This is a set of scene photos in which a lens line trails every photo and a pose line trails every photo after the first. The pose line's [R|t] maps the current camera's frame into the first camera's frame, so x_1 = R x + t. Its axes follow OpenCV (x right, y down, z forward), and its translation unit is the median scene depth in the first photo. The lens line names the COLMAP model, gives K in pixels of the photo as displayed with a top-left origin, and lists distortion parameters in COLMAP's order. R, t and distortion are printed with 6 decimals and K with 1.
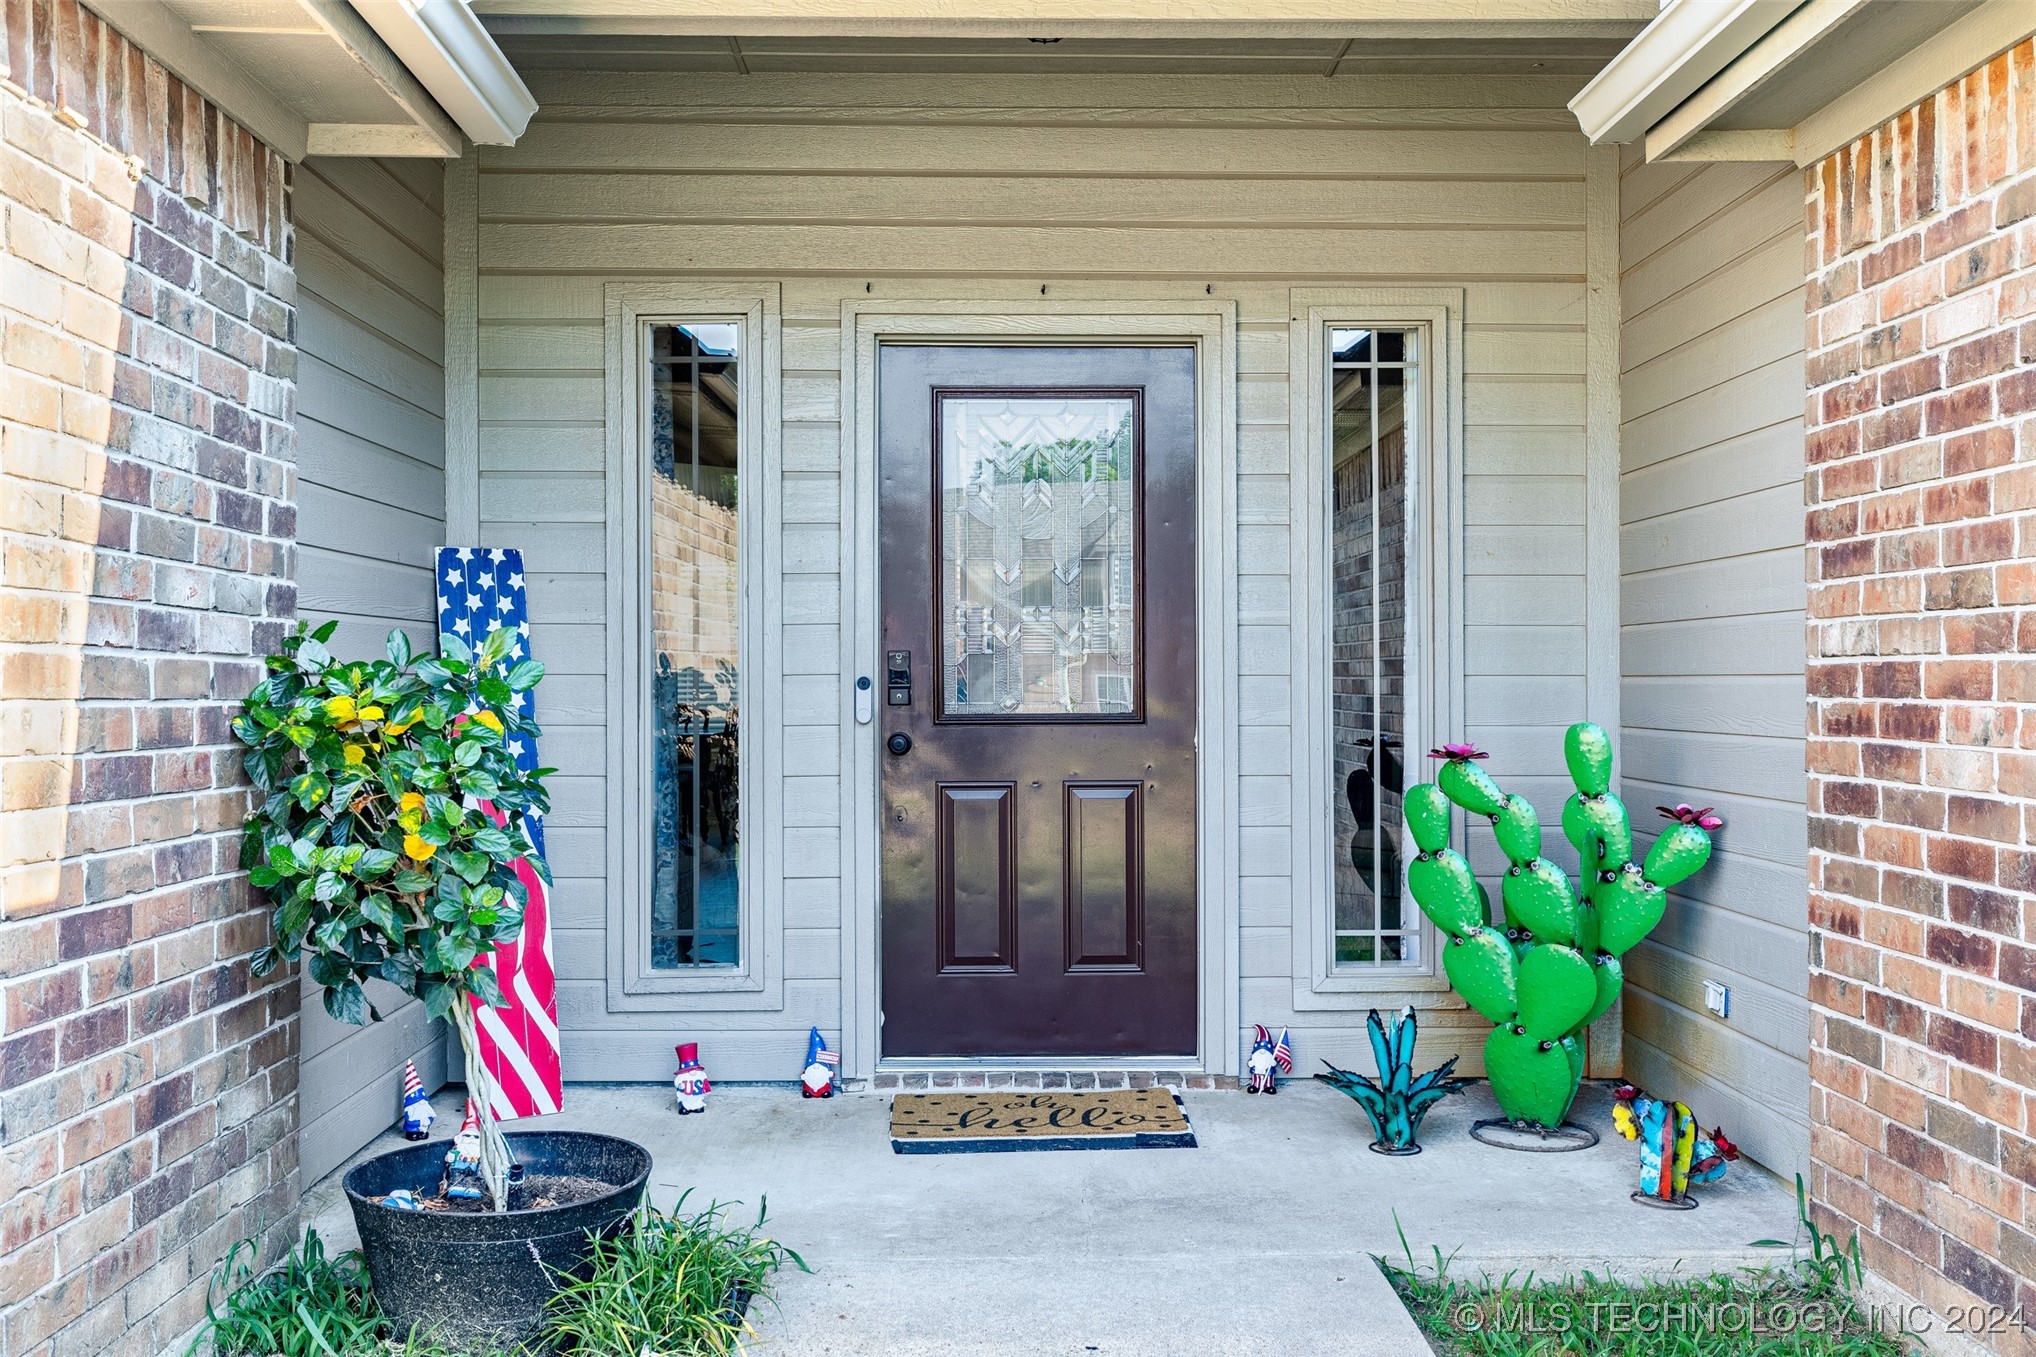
lens RADIAL K [[2042.2, 0, 1015.2], [0, 2042.2, 679.0], [0, 0, 1]] dist [0.000562, 0.000000]
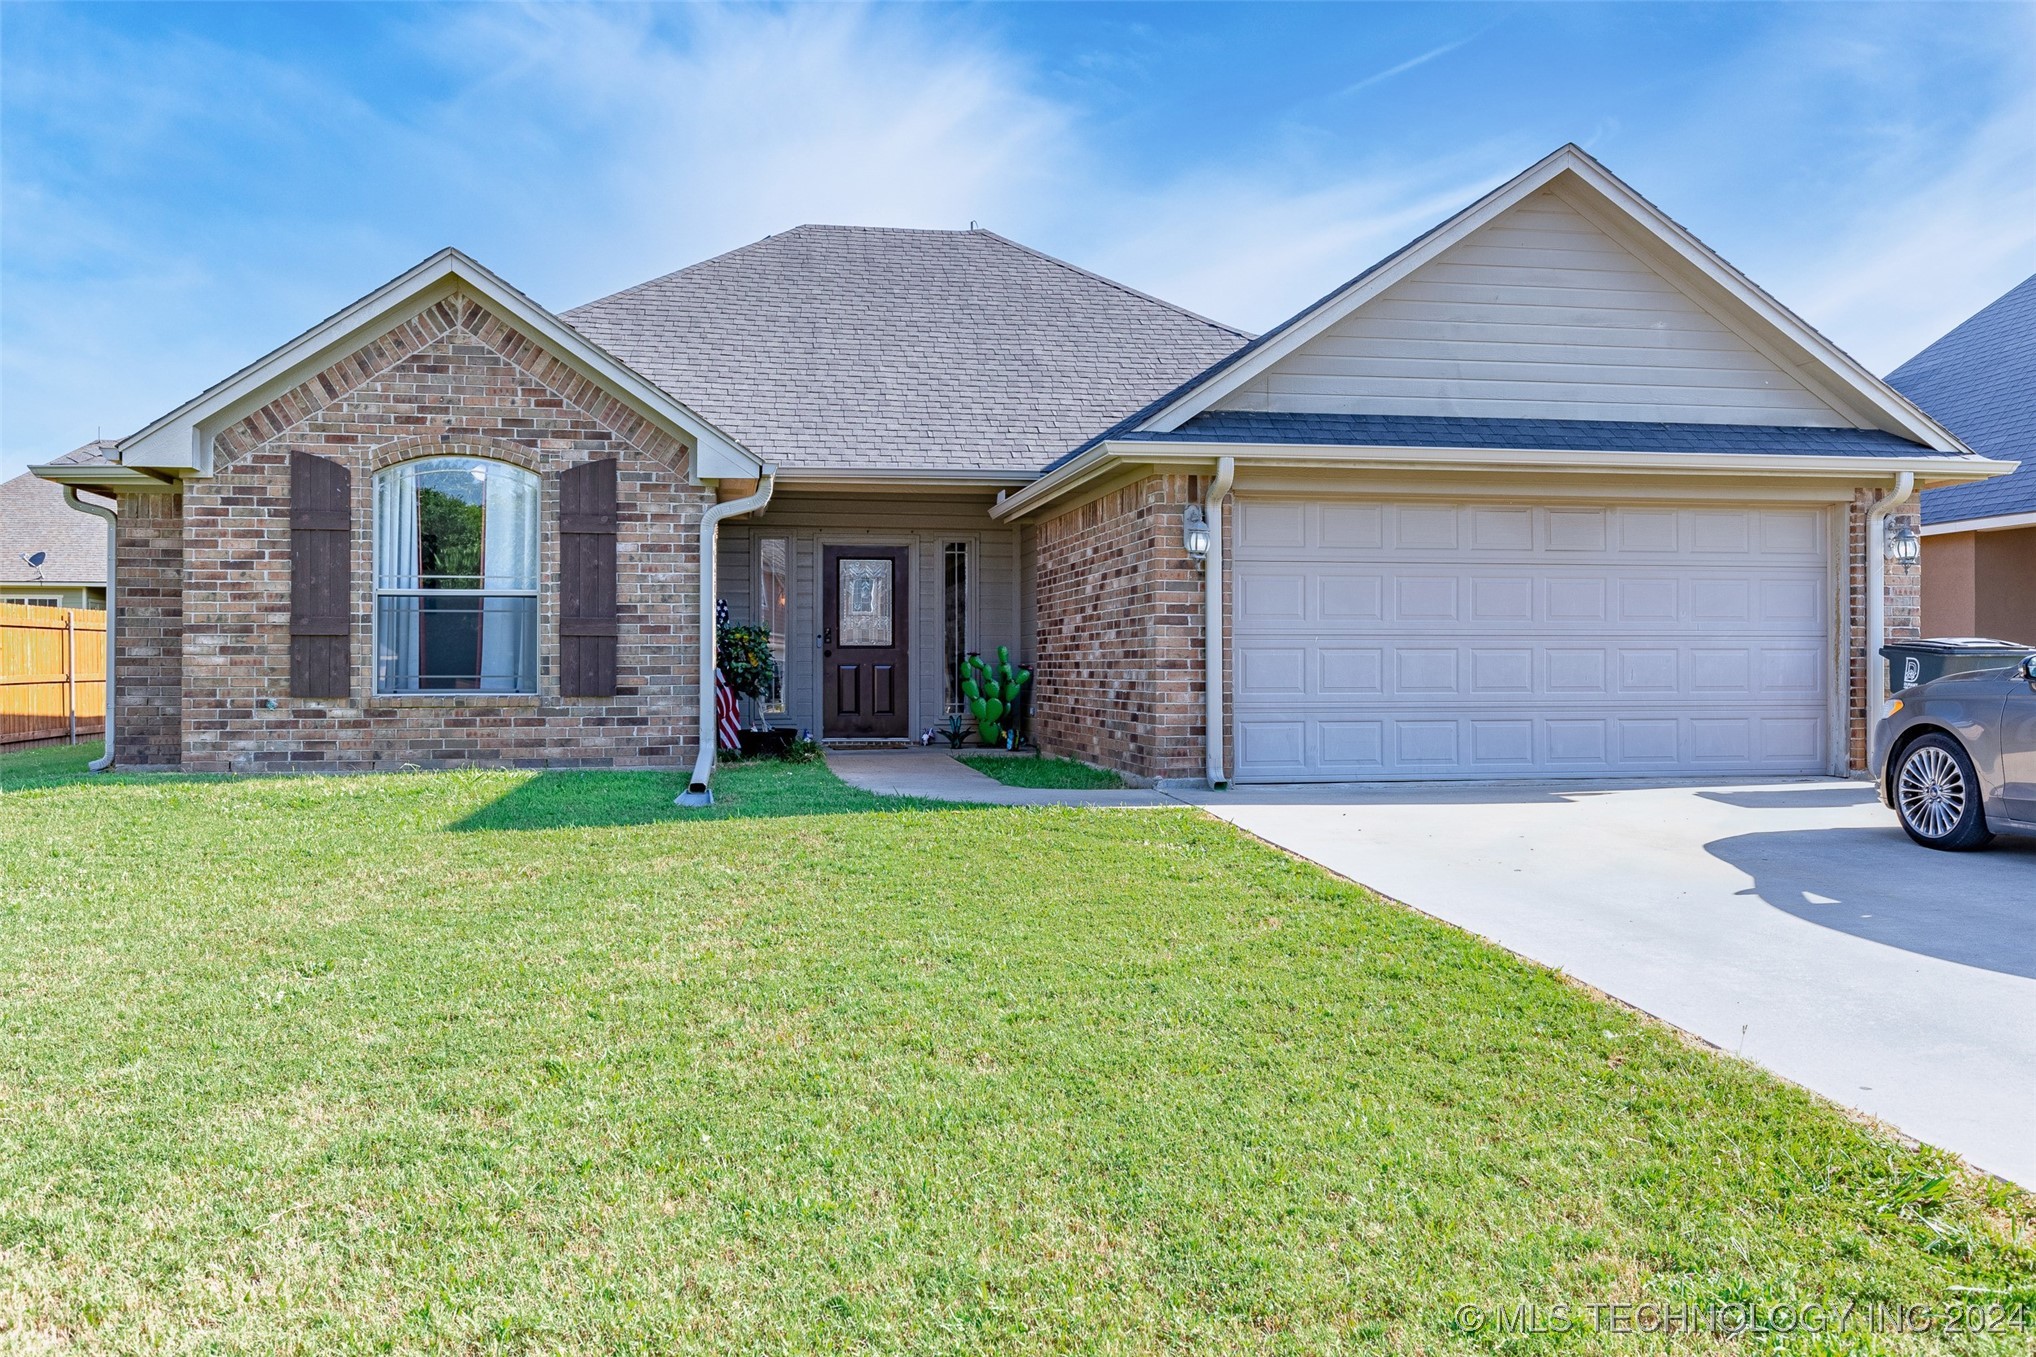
lens RADIAL K [[1701.9, 0, 1015.5], [0, 1701.9, 675.7], [0, 0, 1]] dist [-0.001248, -0.000009]
pose [[0.989578, 0.003227, 0.143963, -0.166917], [-0.004074, 0.999976, 0.005585, 0.055010], [-0.143942, -0.006113, 0.989567, -2.126666]]
